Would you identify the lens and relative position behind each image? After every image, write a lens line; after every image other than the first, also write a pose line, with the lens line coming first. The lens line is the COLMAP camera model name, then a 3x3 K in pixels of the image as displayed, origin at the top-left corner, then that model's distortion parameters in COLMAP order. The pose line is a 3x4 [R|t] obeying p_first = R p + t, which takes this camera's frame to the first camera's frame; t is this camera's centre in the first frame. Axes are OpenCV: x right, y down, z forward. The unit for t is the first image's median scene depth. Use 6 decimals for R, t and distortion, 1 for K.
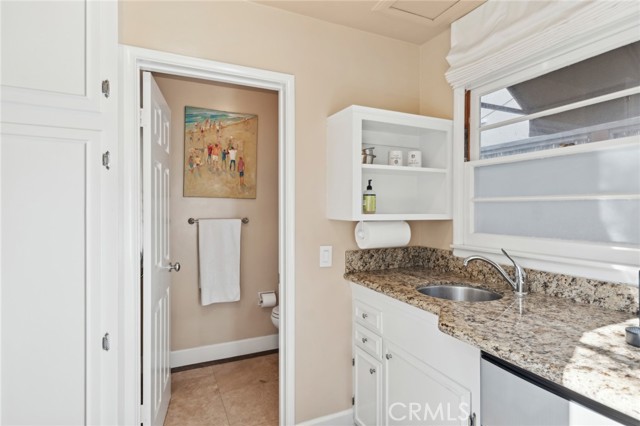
lens RADIAL K [[346.6, 0, 321.8], [0, 346.6, 209.4], [0, 0, 1]] dist [0.007497, 0.000618]
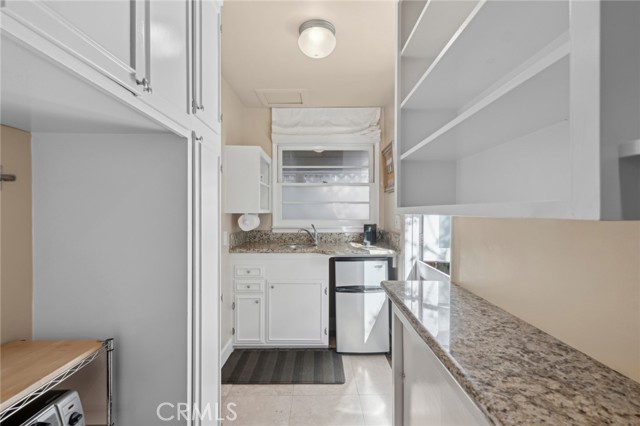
lens RADIAL K [[313.7, 0, 318.7], [0, 313.7, 210.2], [0, 0, 1]] dist [0.012101, -0.003196]
pose [[0.418652, -0.003005, 0.908142, -1.095085], [0.006703, 0.999978, 0.000220, 0.015594], [-0.908122, 0.005995, 0.418663, 0.070868]]
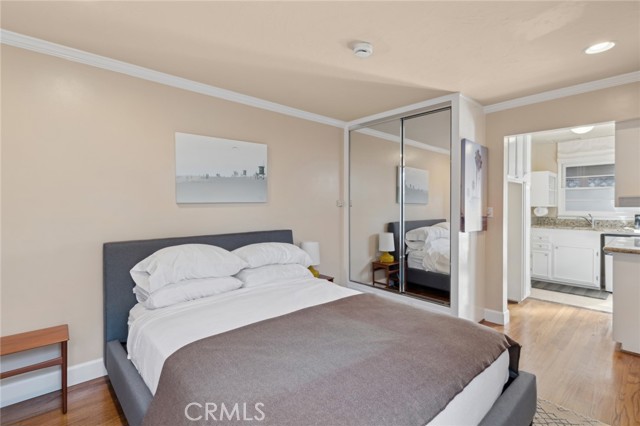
lens RADIAL K [[298.8, 0, 314.8], [0, 298.8, 209.1], [0, 0, 1]] dist [-0.005360, -0.000698]
pose [[0.957849, -0.012685, 0.286991, -2.547130], [0.010713, 0.999907, 0.008442, 0.006241], [-0.287071, -0.005012, 0.957896, -0.948409]]
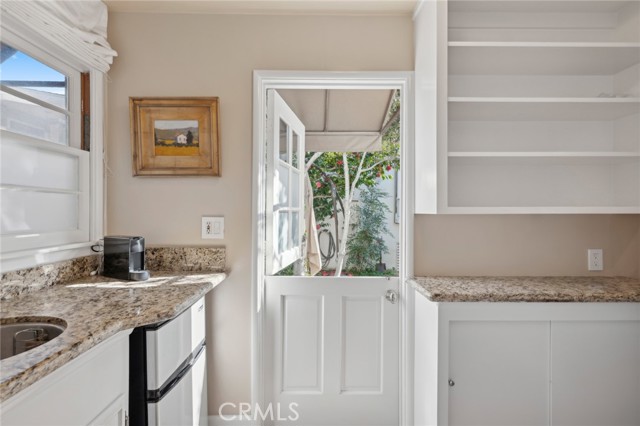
lens RADIAL K [[298.8, 0, 318.6], [0, 298.8, 211.4], [0, 0, 1]] dist [-0.005360, -0.000698]
pose [[-0.906195, -0.004364, 0.422837, -0.255784], [-0.003503, 0.999990, 0.002814, 0.020772], [-0.422845, 0.001068, -0.906201, 1.011044]]
